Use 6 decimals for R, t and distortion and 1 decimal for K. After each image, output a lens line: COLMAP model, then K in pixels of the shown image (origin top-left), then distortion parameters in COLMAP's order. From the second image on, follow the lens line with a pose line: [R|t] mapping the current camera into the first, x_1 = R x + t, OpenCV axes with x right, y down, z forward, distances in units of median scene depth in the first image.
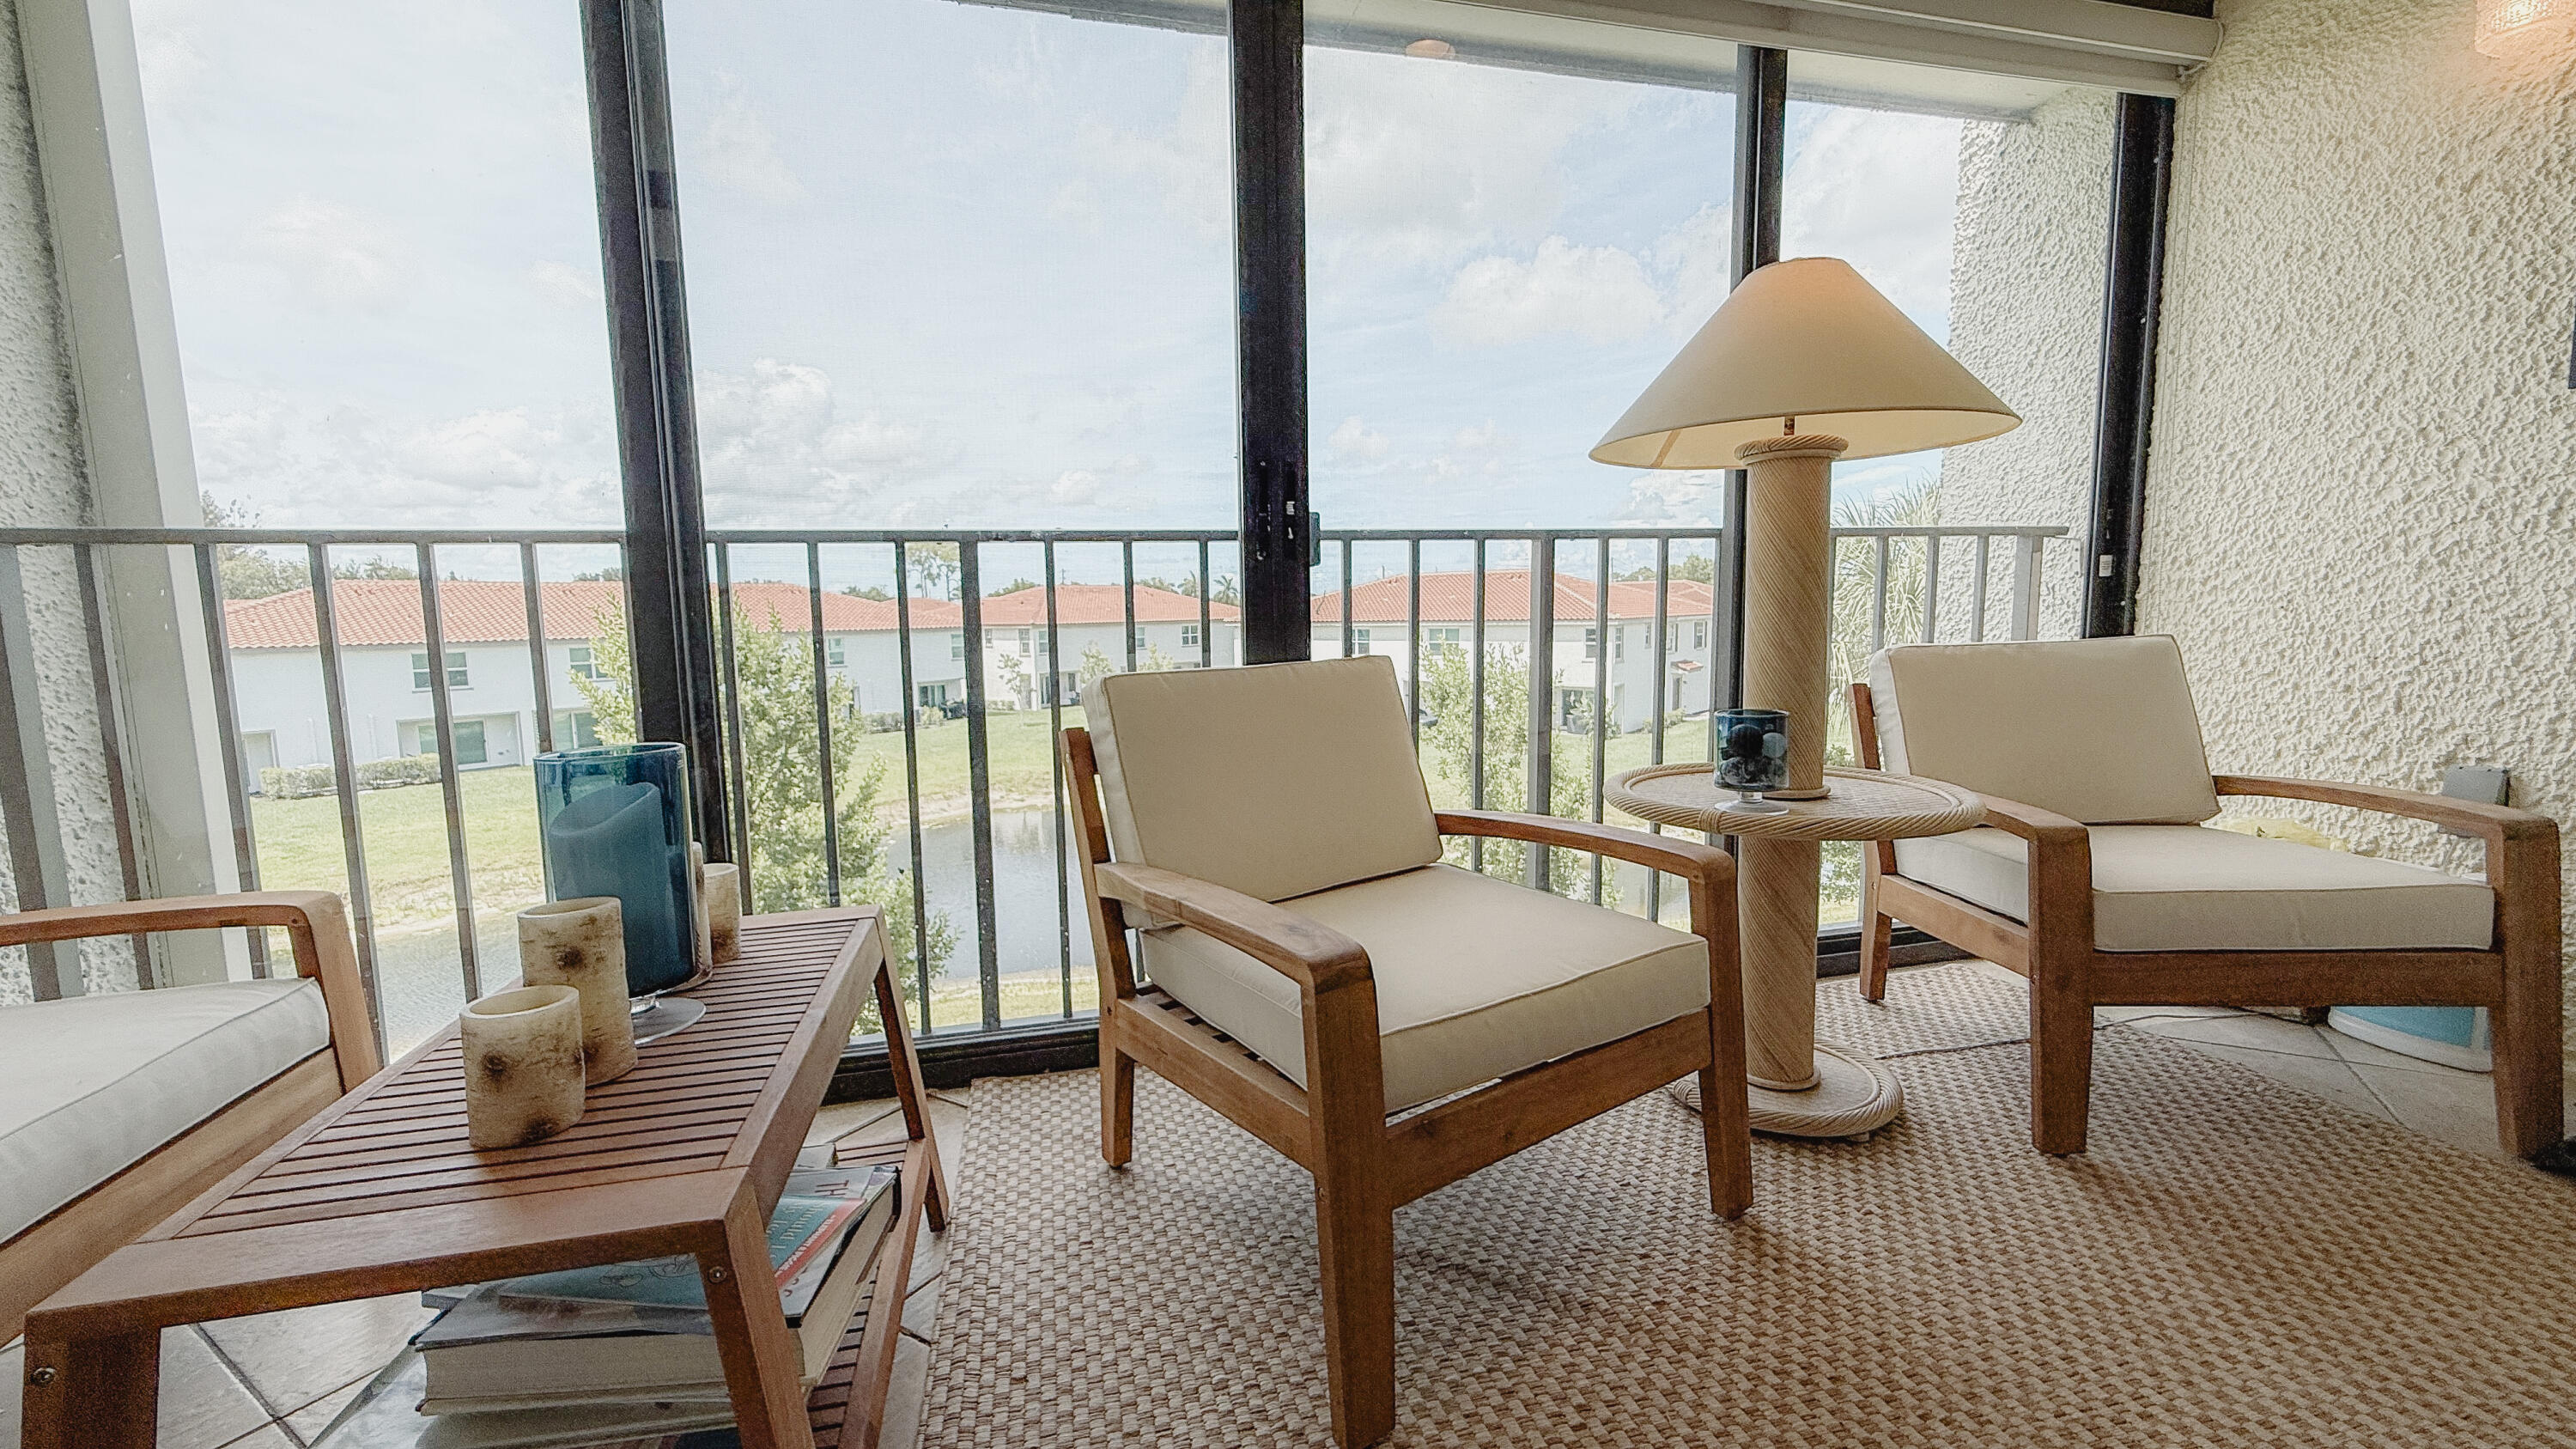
lens RADIAL K [[1031.5, 0, 1277.8], [0, 1031.5, 721.0], [0, 0, 1]] dist [-0.003479, 0.001659]
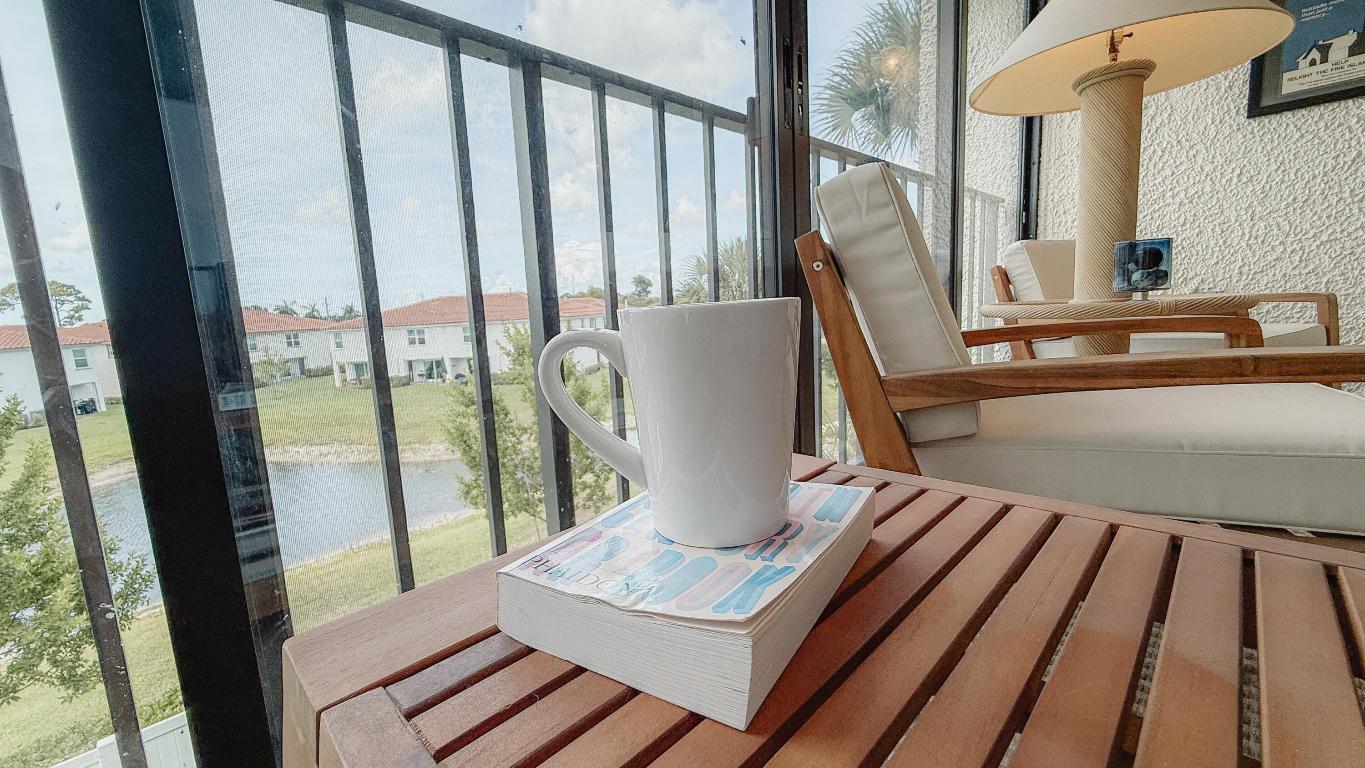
lens RADIAL K [[546.5, 0, 682.7], [0, 546.5, 384.3], [0, 0, 1]] dist [-0.003479, 0.001659]
pose [[0.859027, -0.099449, 0.502178, -0.449421], [0.090370, 0.995003, 0.042458, 0.091083], [-0.503891, 0.008909, 0.863721, 0.548552]]
